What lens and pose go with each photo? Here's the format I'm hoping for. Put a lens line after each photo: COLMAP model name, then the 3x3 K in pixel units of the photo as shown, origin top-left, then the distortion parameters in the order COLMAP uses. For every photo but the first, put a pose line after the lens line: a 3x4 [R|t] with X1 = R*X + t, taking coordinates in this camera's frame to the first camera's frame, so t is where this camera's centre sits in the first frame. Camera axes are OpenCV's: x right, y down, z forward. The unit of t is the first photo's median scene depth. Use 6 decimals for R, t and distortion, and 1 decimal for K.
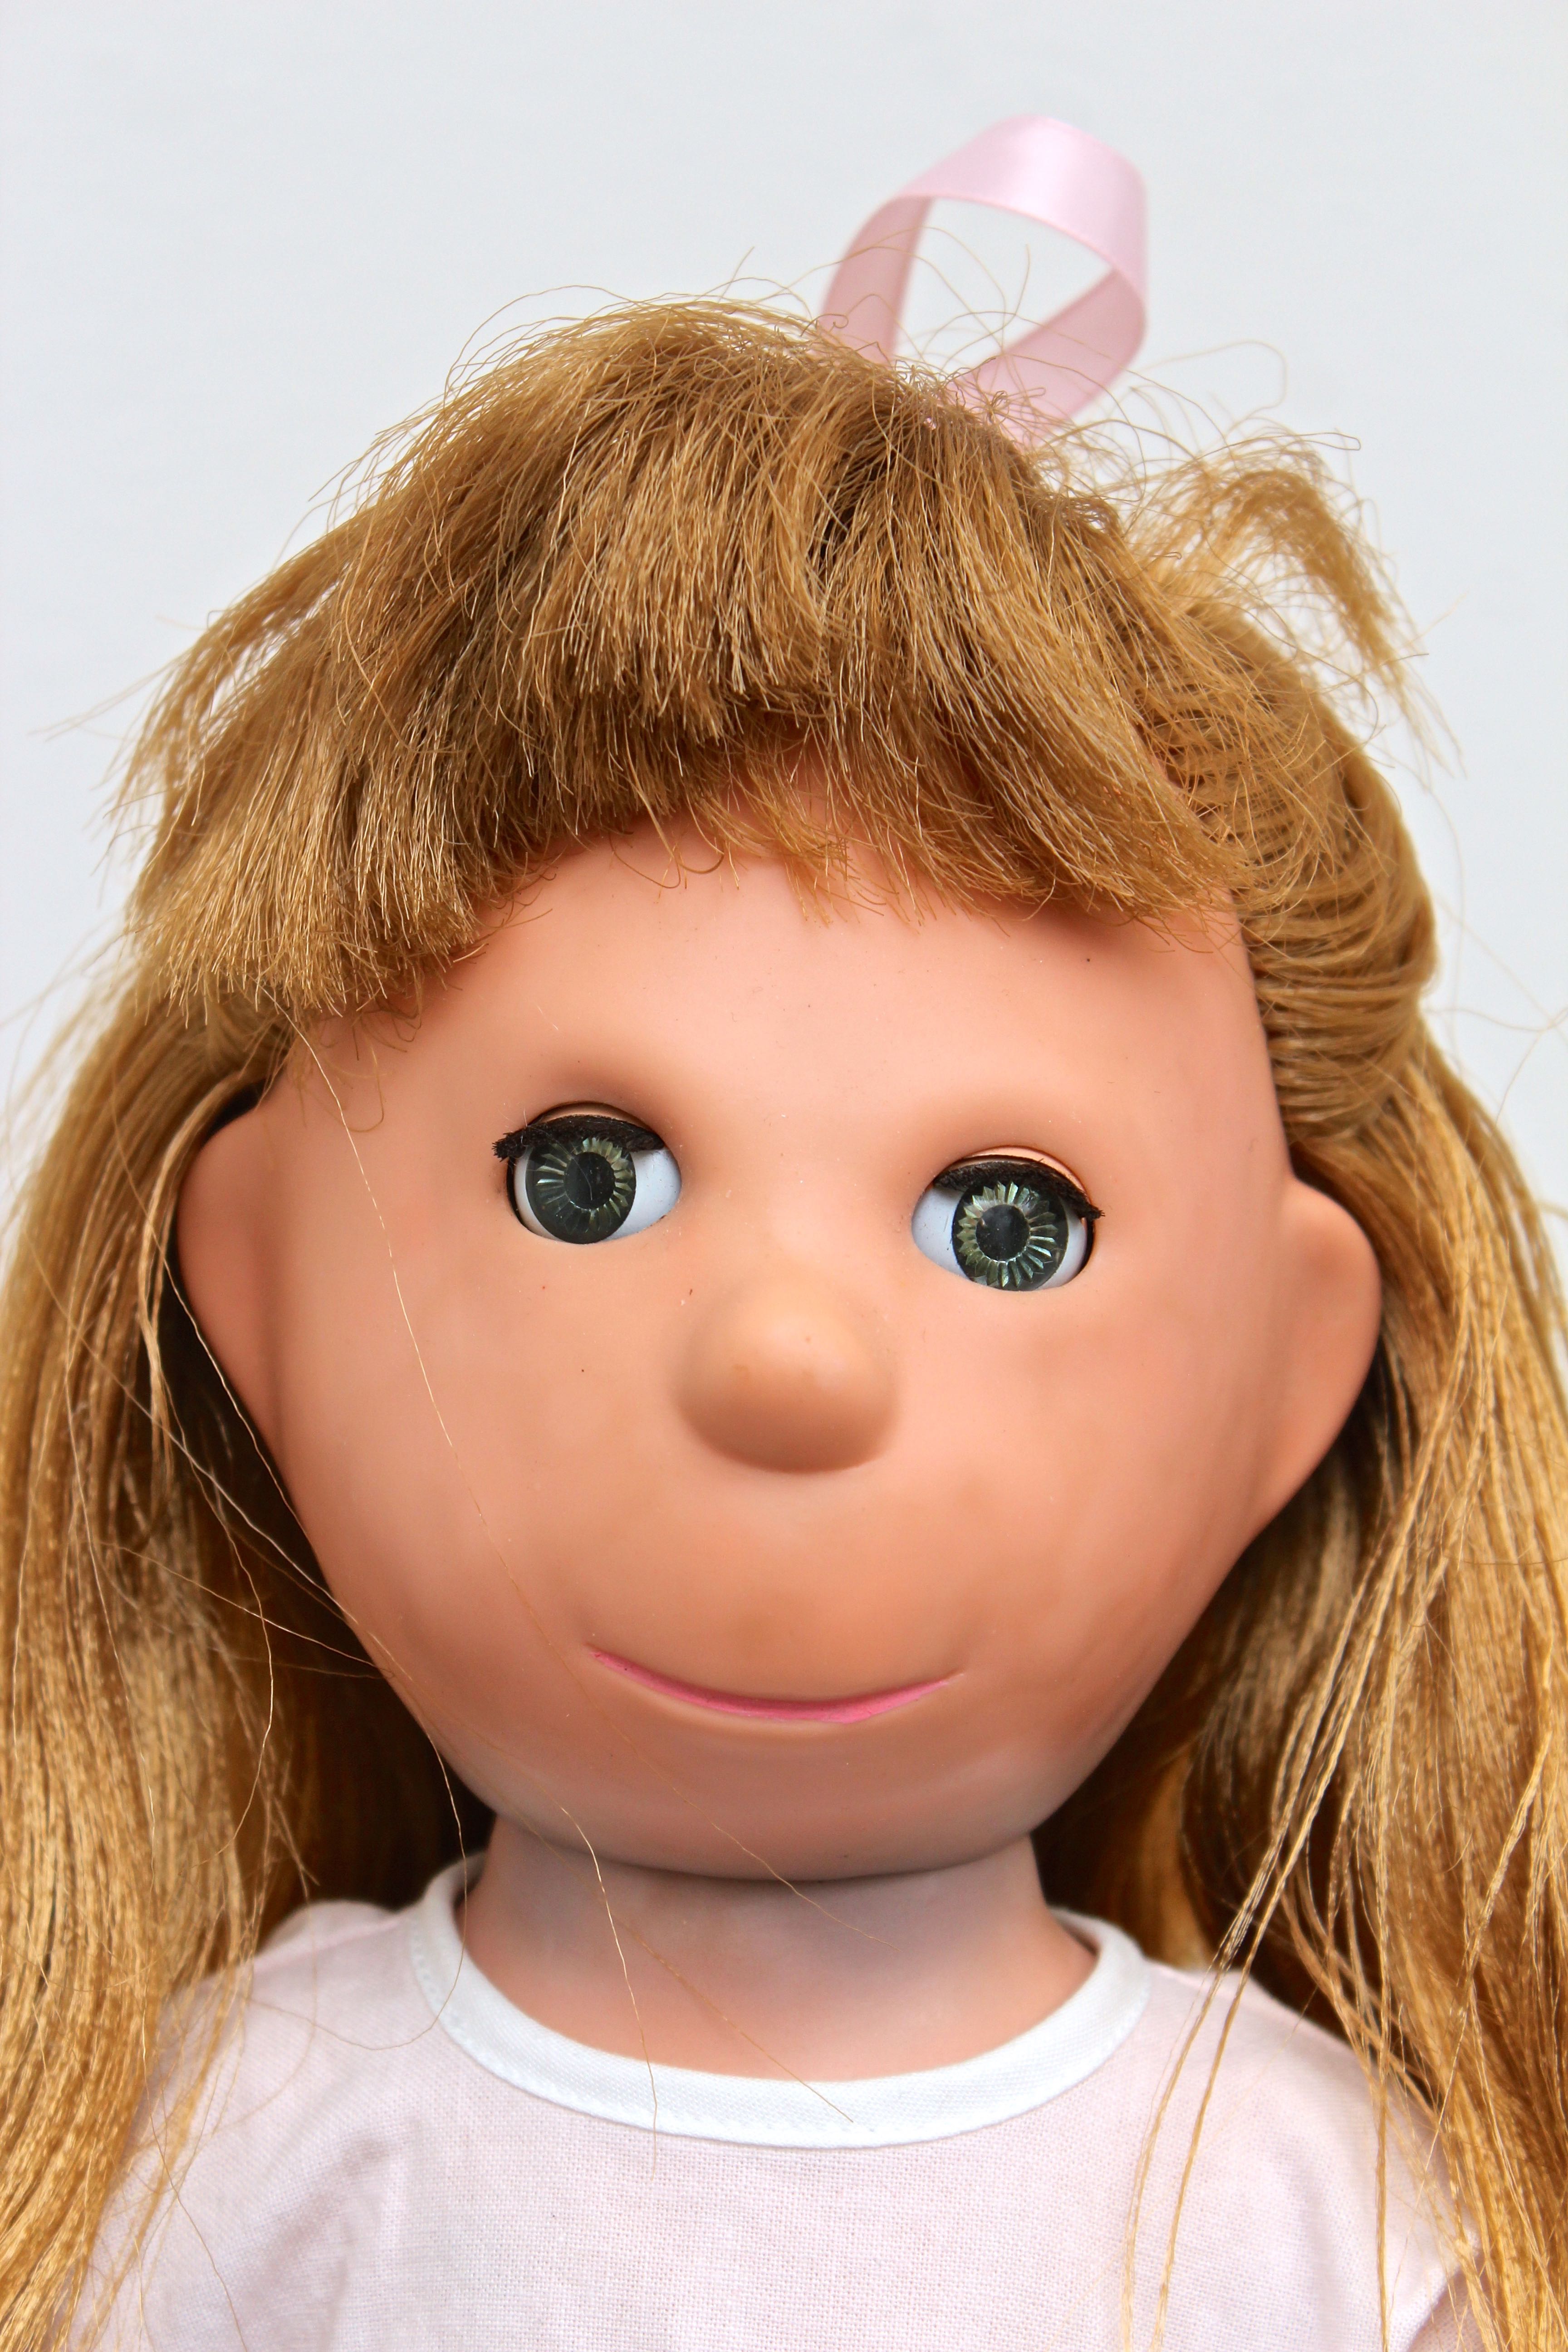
lens RADIAL K [[3935.6, 0, 795.3], [0, 3935.6, 1176.2], [0, 0, 1]] dist [0.000794, 0.000000]
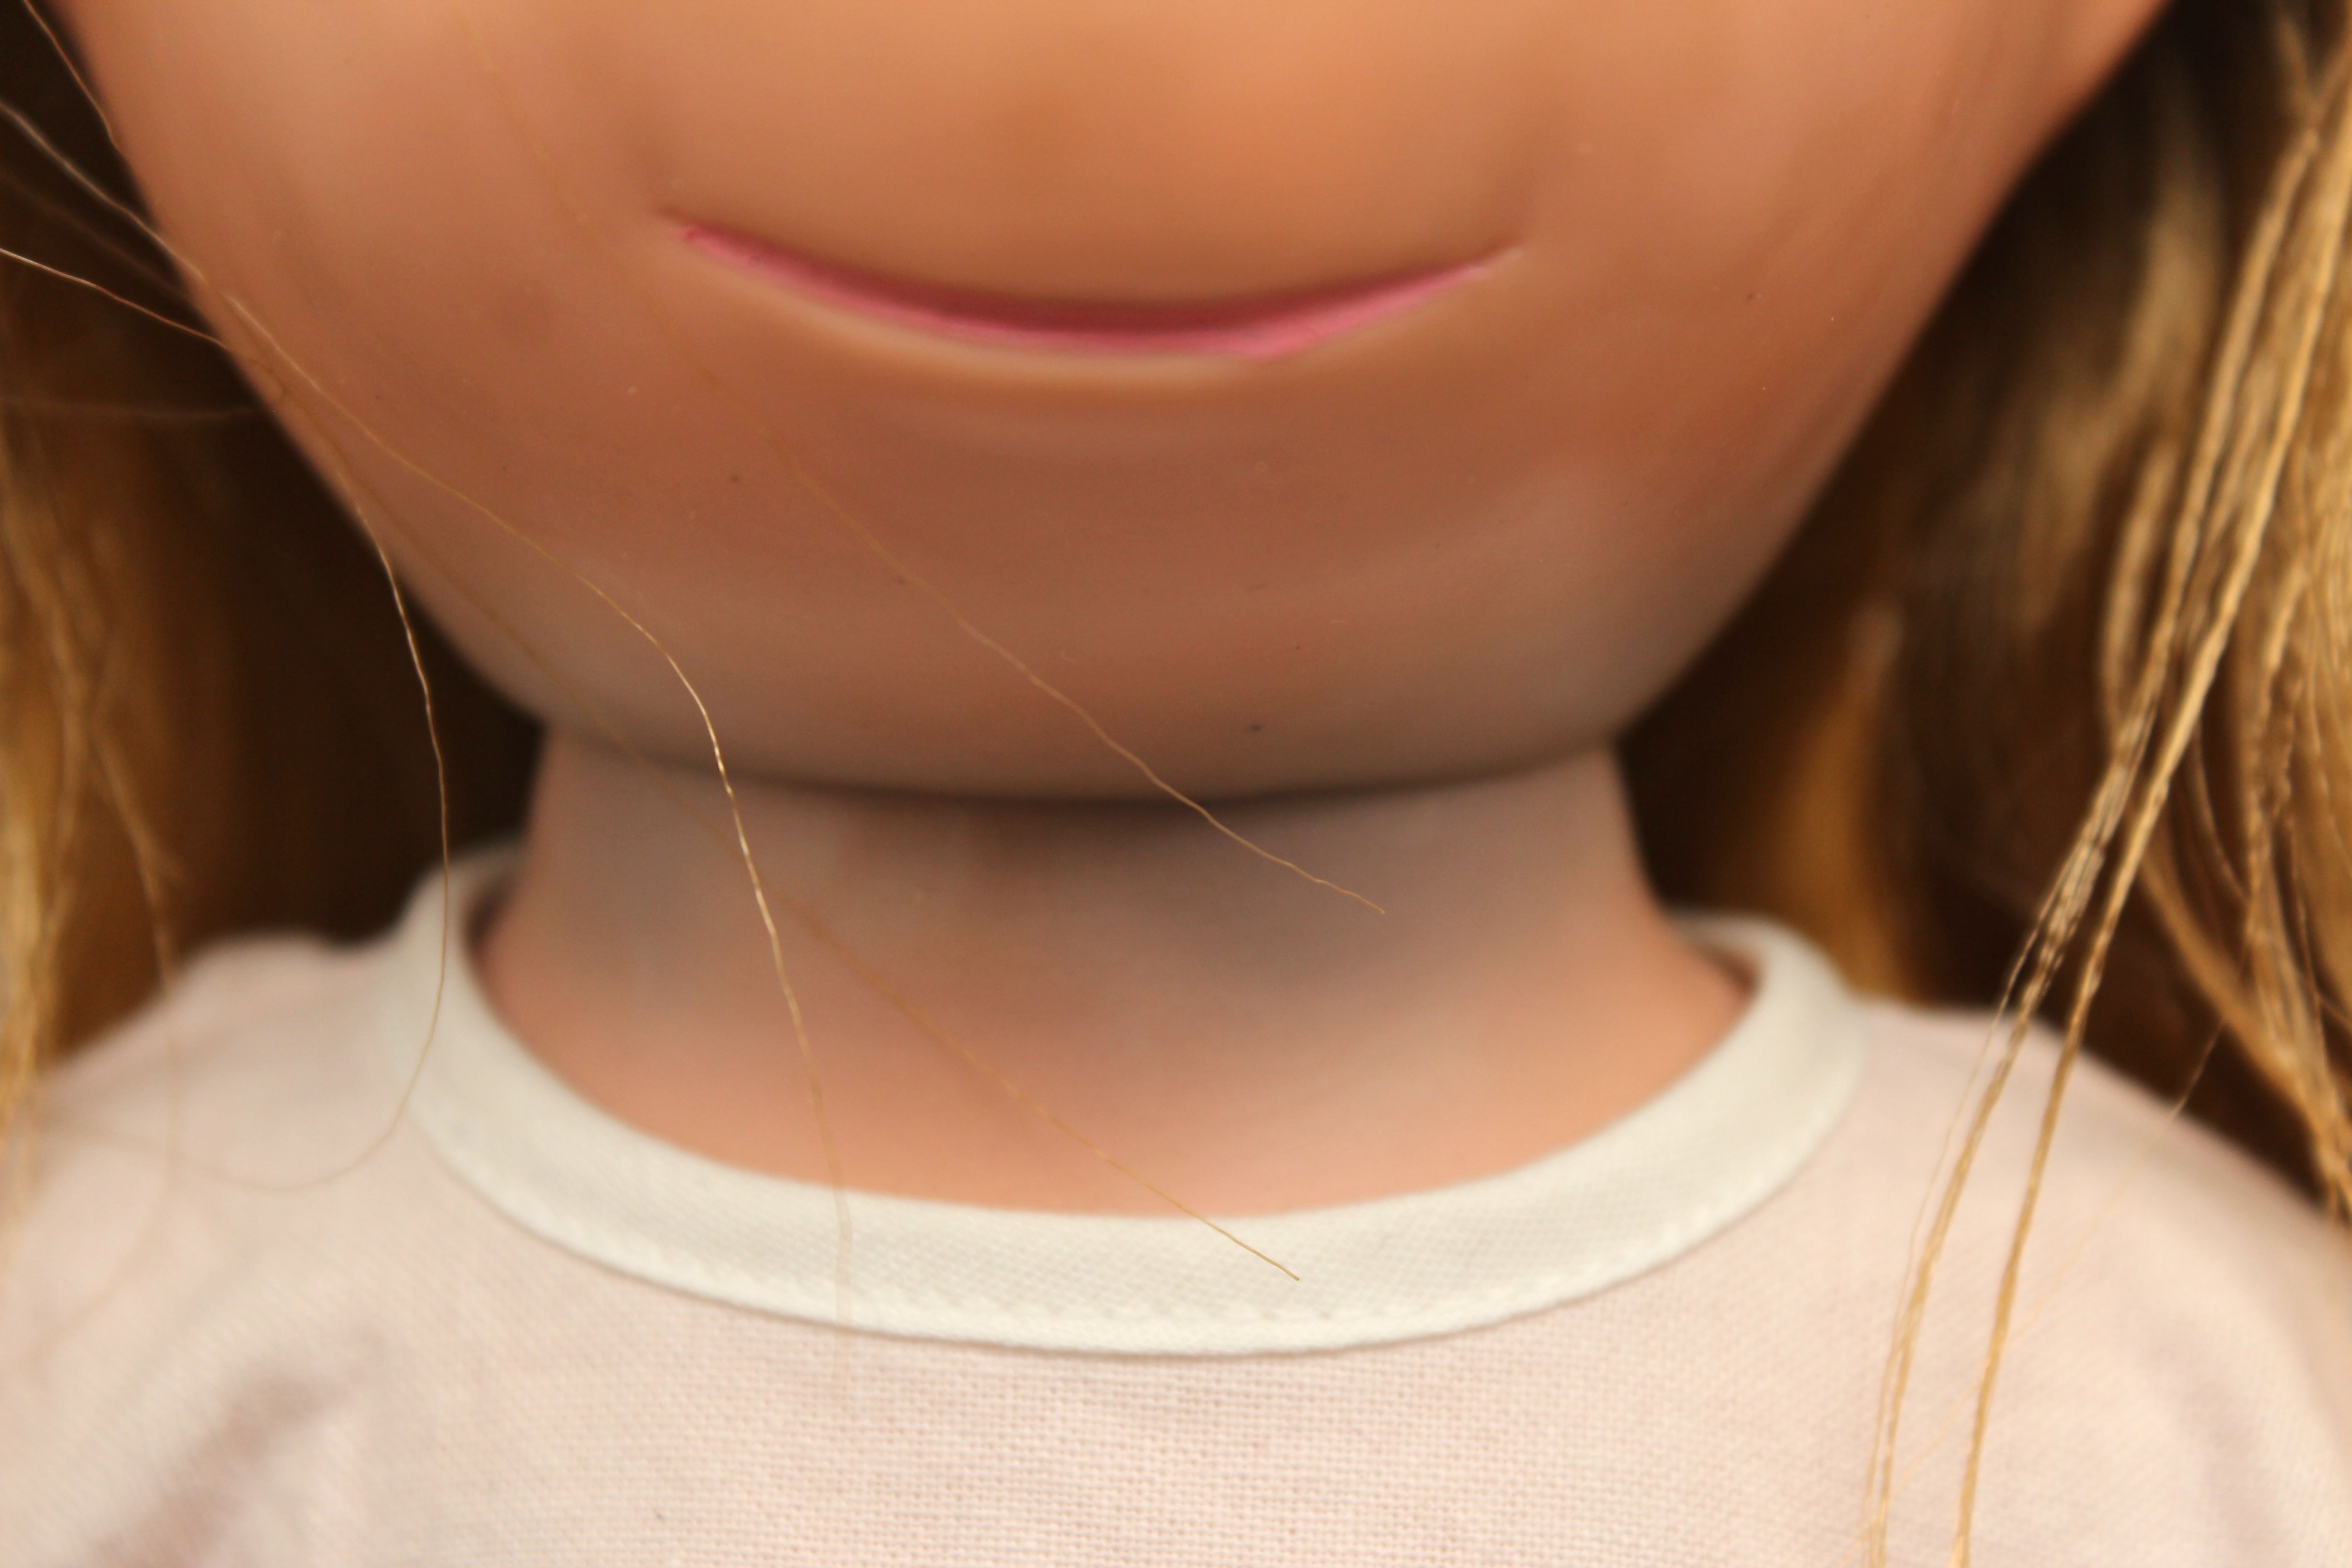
lens RADIAL K [[3935.6, 0, 1164.4], [0, 3935.6, 783.4], [0, 0, 1]] dist [0.000794, 0.000000]
pose [[0.999494, -0.029299, 0.012353, -0.003877], [0.028820, 0.998888, 0.037299, 0.158478], [-0.013432, -0.036924, 0.999228, 0.523723]]
